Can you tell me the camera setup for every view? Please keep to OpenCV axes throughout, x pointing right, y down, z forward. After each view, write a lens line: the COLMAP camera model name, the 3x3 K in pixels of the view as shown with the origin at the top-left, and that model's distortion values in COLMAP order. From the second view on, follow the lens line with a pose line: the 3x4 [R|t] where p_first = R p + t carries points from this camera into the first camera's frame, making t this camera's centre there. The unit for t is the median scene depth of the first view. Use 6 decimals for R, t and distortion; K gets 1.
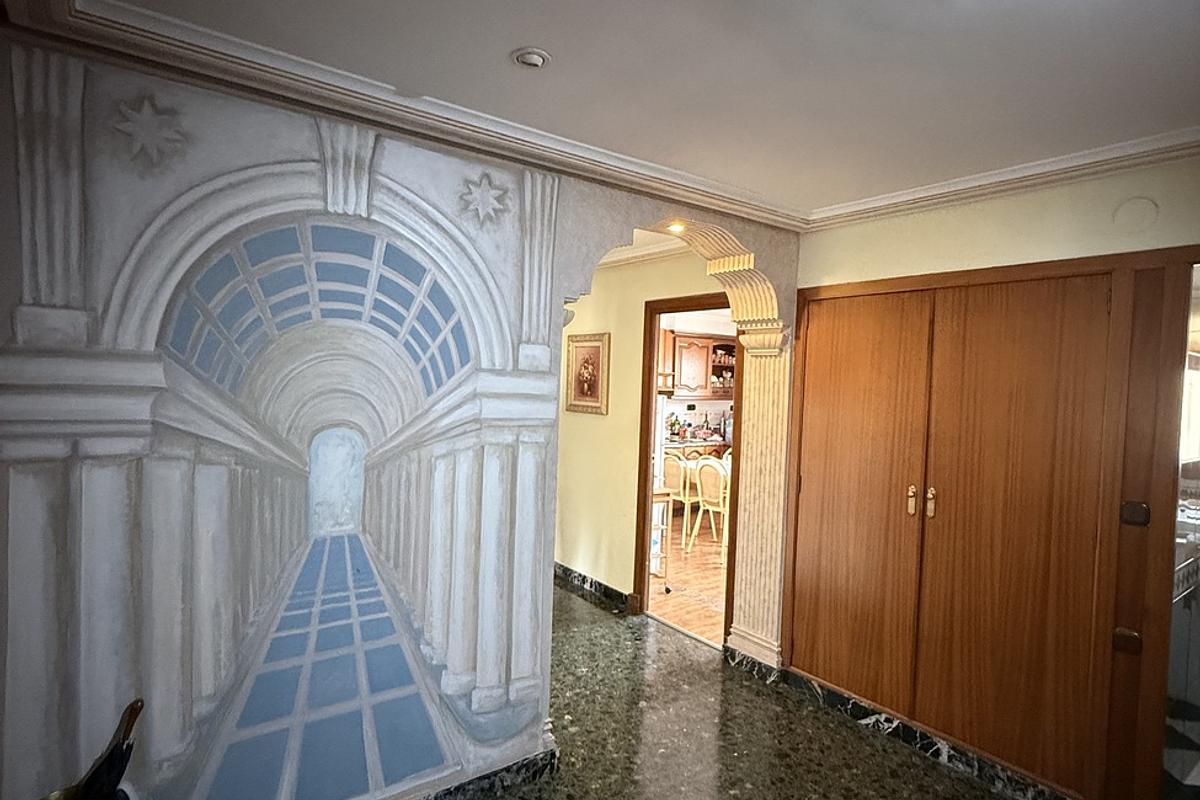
lens RADIAL K [[479.8, 0, 599.1], [0, 479.8, 402.2], [0, 0, 1]] dist [0.001400, -0.000413]
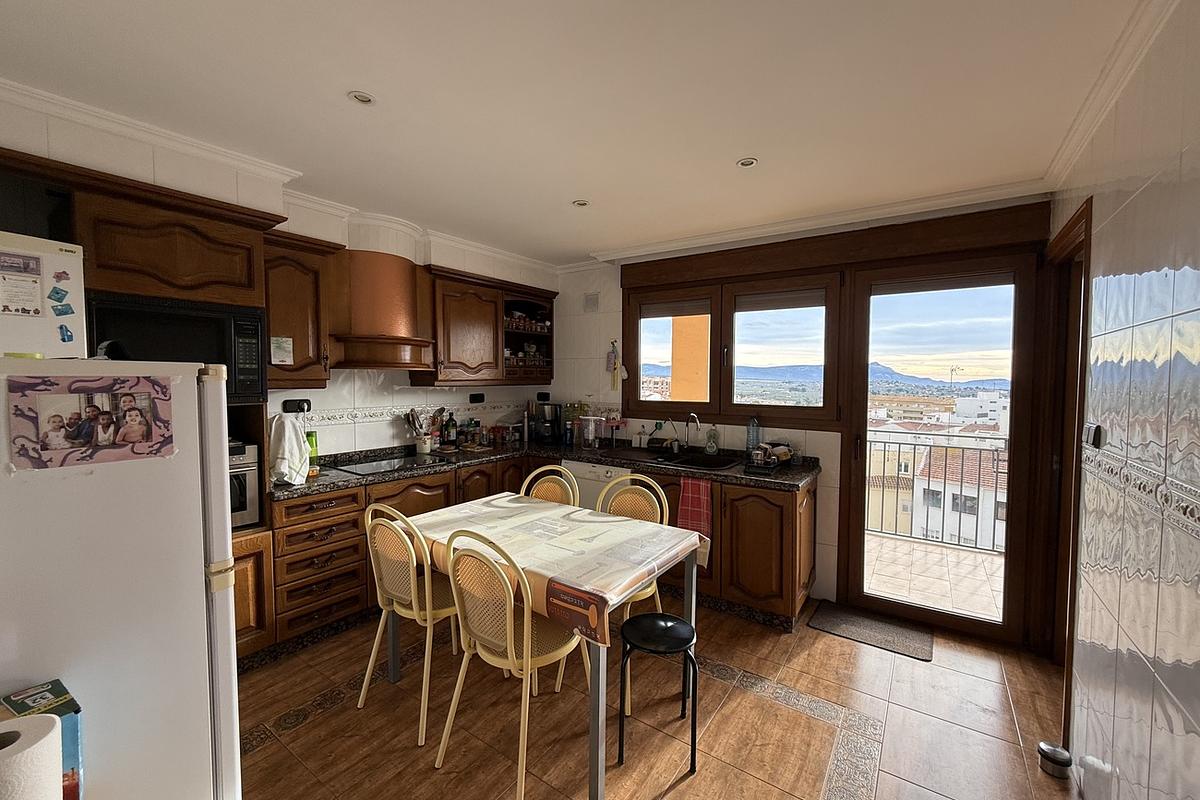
lens RADIAL K [[479.8, 0, 600.2], [0, 479.8, 401.2], [0, 0, 1]] dist [0.001400, -0.000413]
pose [[0.931224, -0.051465, 0.360796, 0.118294], [0.042711, 0.998568, 0.032198, 0.001377], [-0.361937, -0.014573, 0.932089, 0.351873]]
